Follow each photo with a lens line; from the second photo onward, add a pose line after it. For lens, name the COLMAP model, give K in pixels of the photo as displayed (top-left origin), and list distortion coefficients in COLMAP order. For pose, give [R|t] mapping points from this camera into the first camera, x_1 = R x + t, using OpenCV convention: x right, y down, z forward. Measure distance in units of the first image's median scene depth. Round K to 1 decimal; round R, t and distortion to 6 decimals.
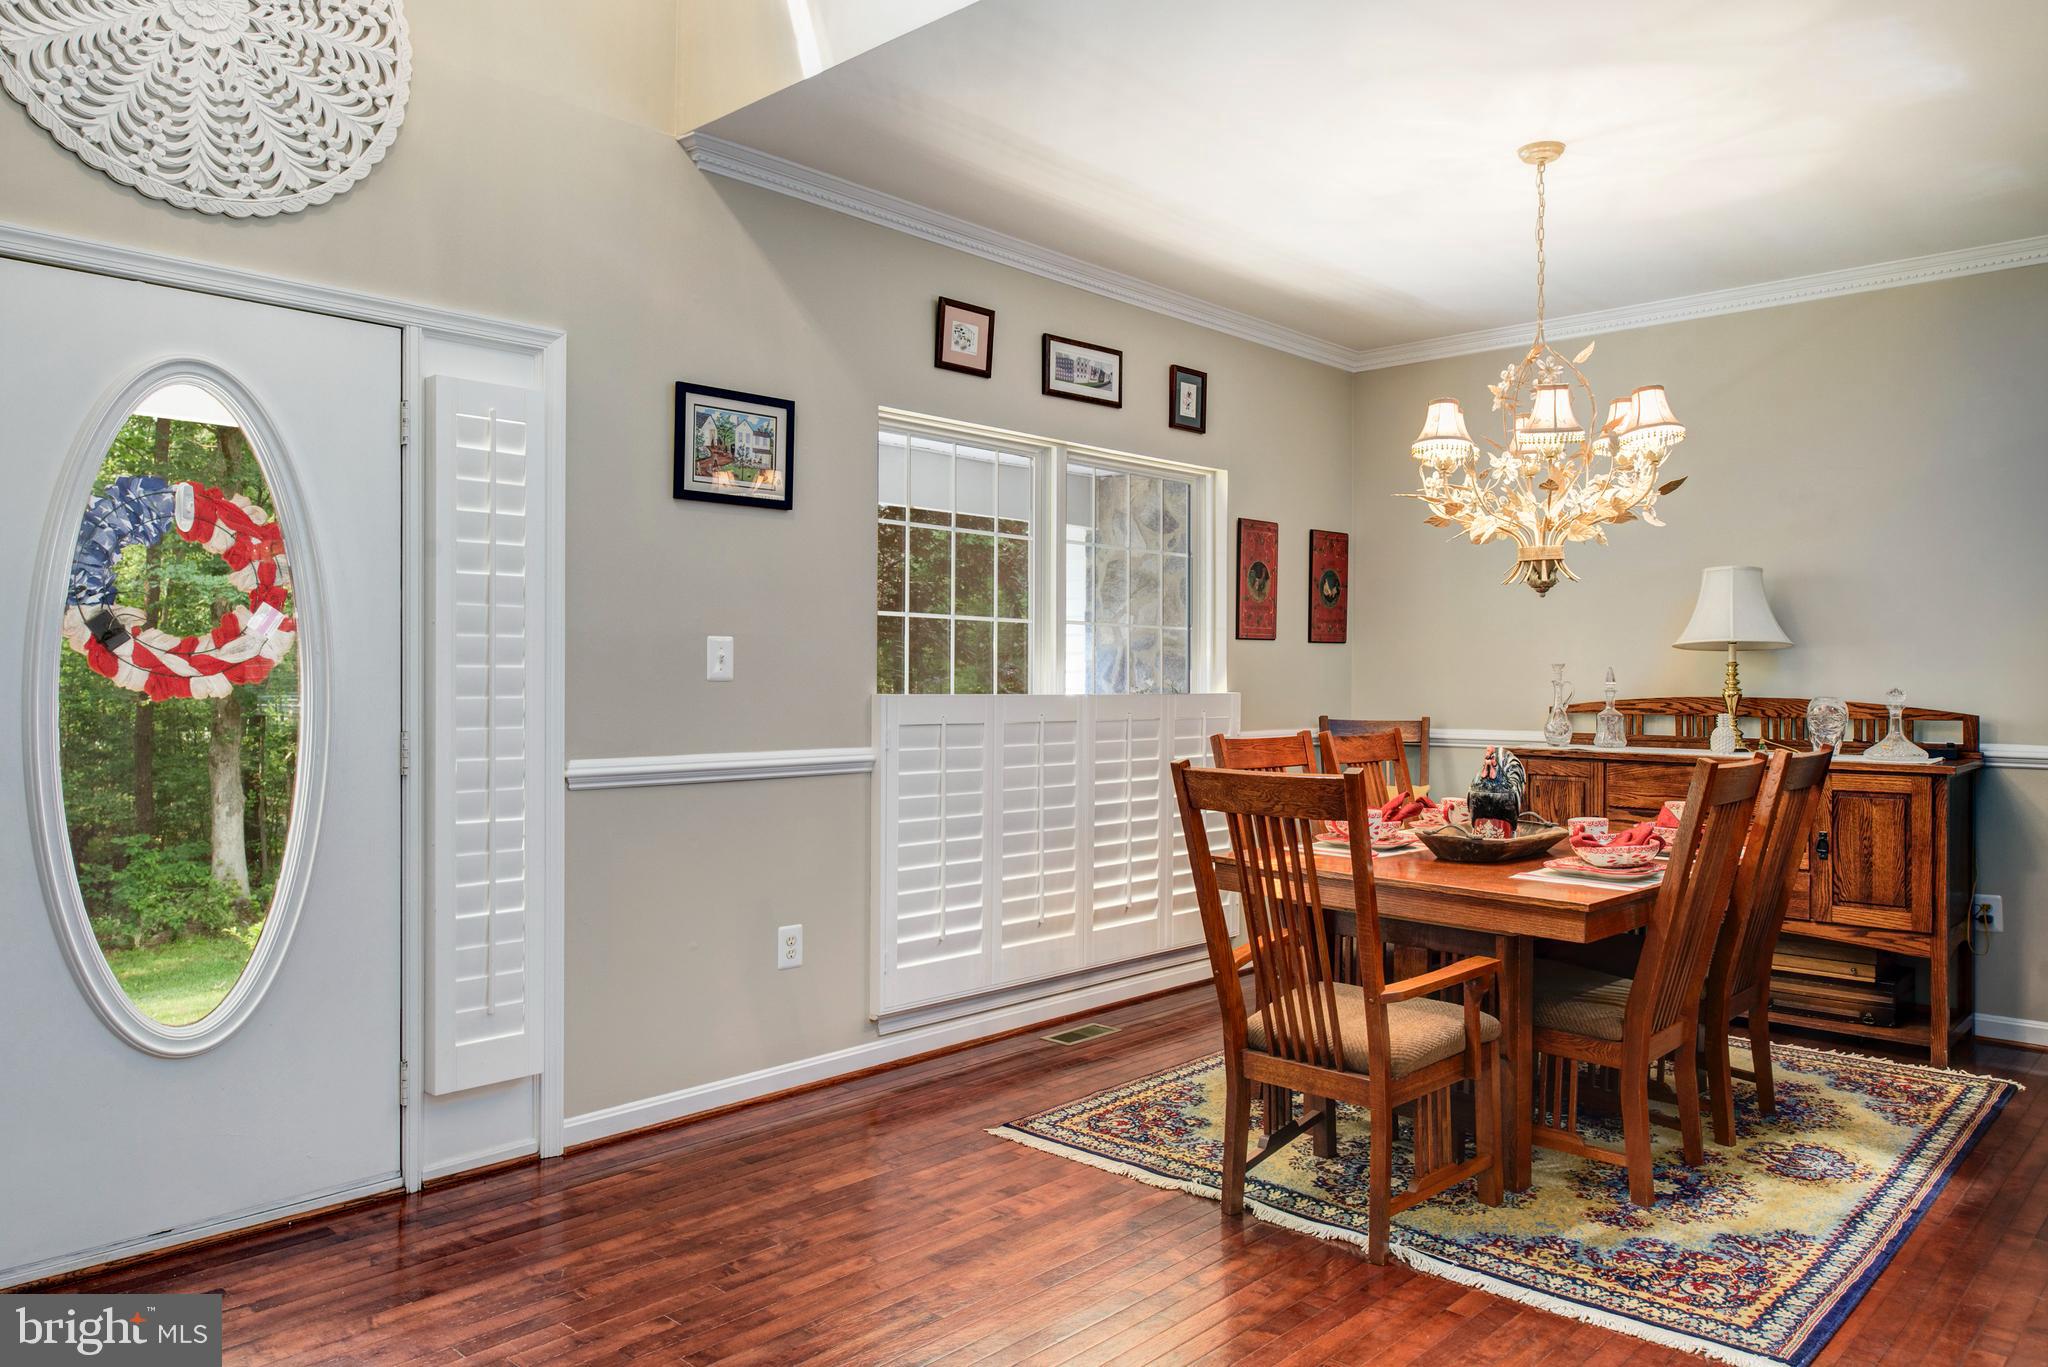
lens RADIAL K [[1394.3, 0, 1027.2], [0, 1394.3, 714.6], [0, 0, 1]] dist [0.005621, -0.004805]
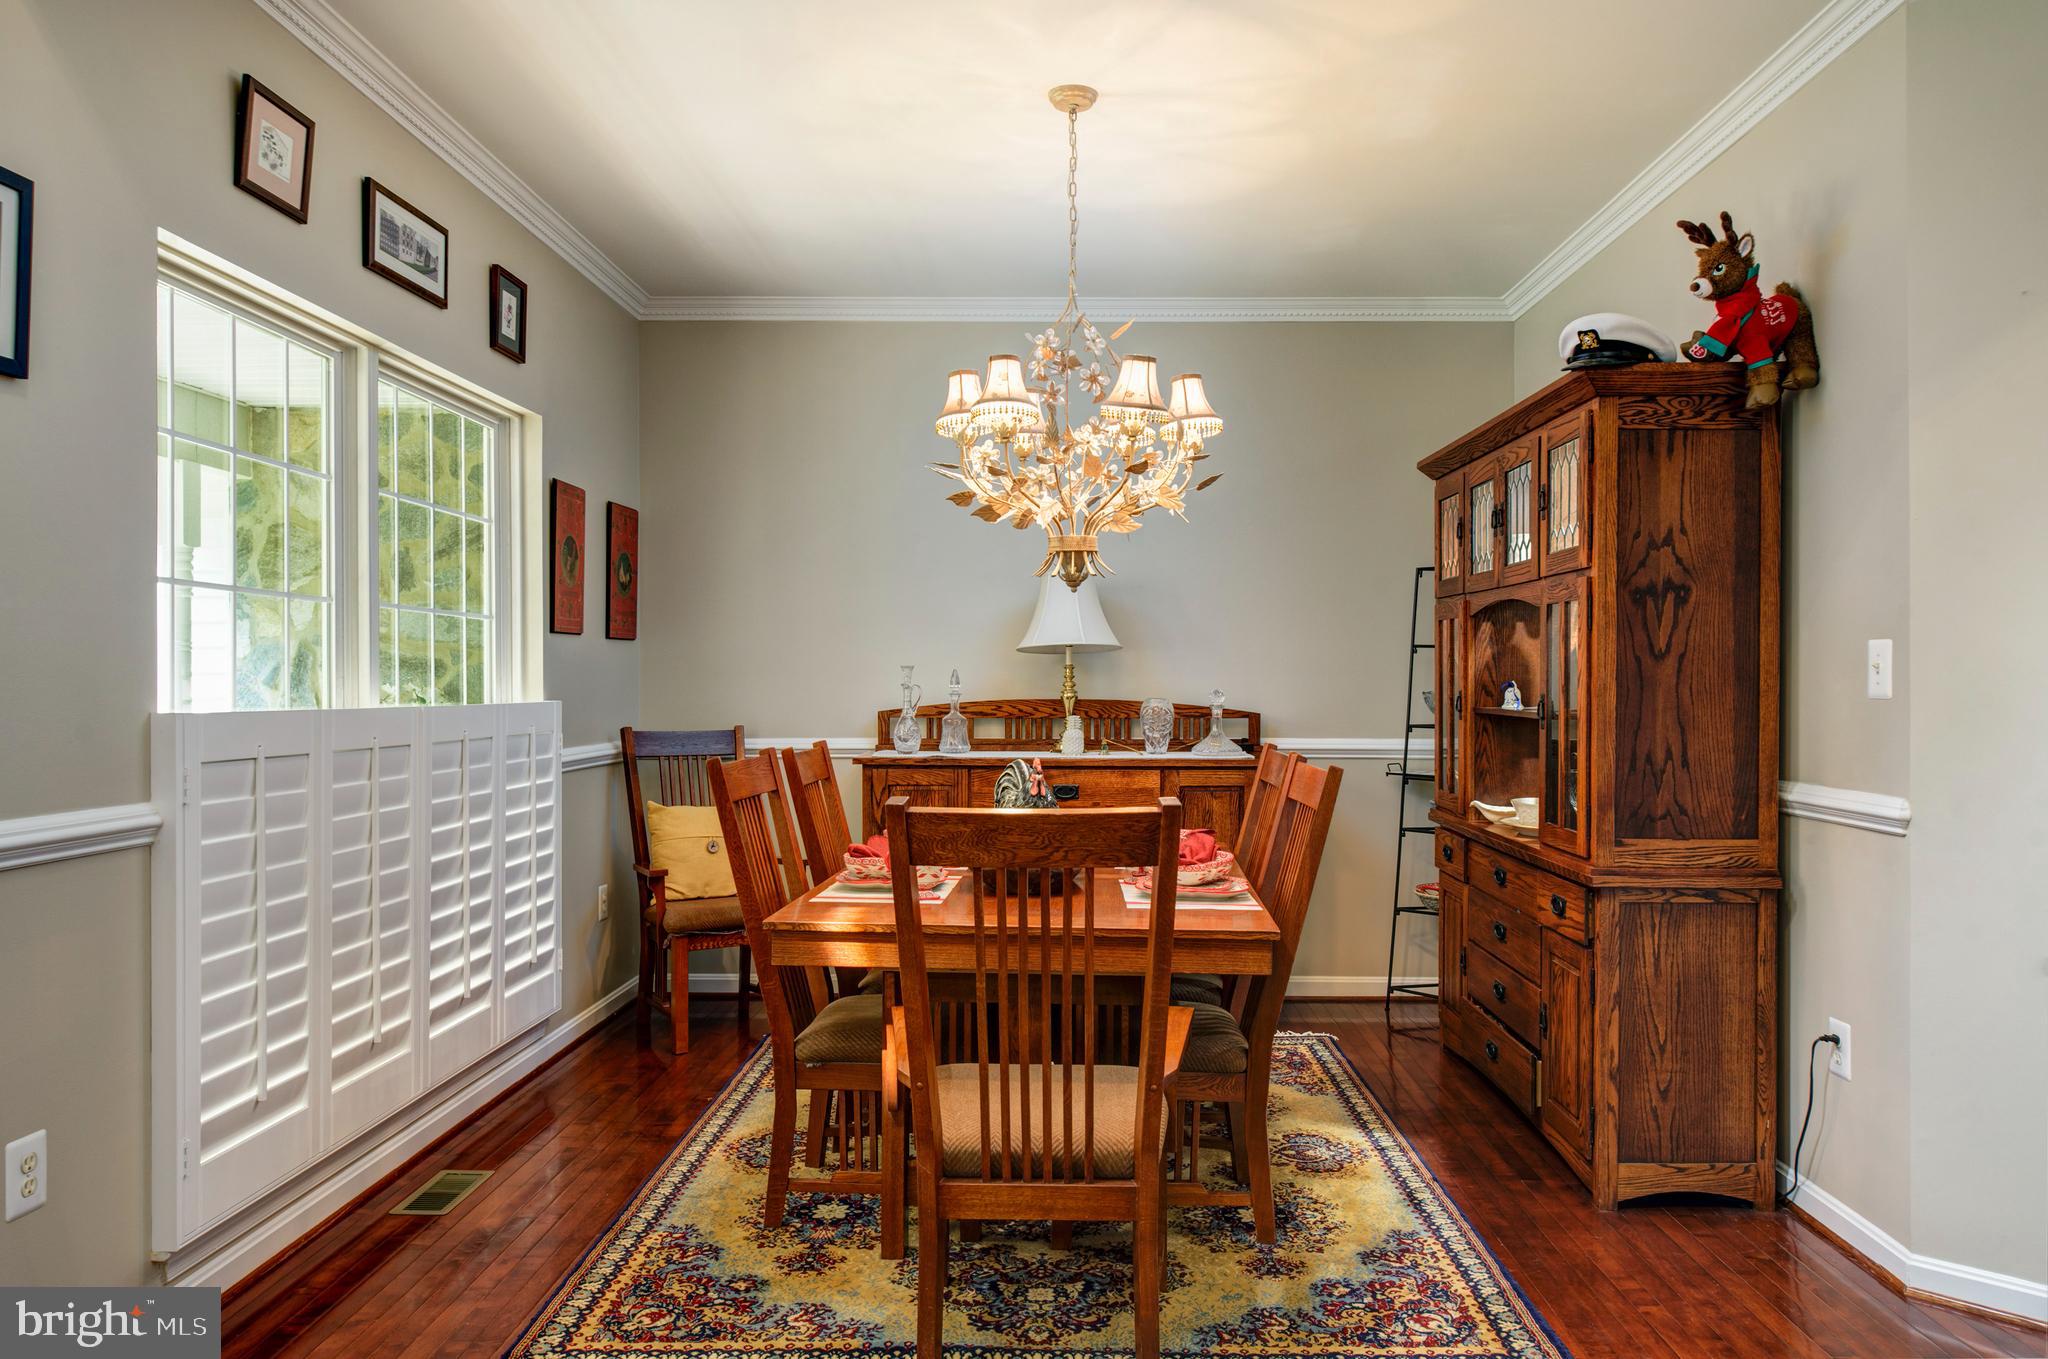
lens RADIAL K [[1394.3, 0, 1027.2], [0, 1394.3, 710.6], [0, 0, 1]] dist [0.005621, -0.004805]
pose [[0.743759, -0.017505, 0.668218, -0.250042], [0.020301, 0.999787, 0.003595, -0.010870], [-0.668139, 0.010891, 0.743957, 0.337810]]
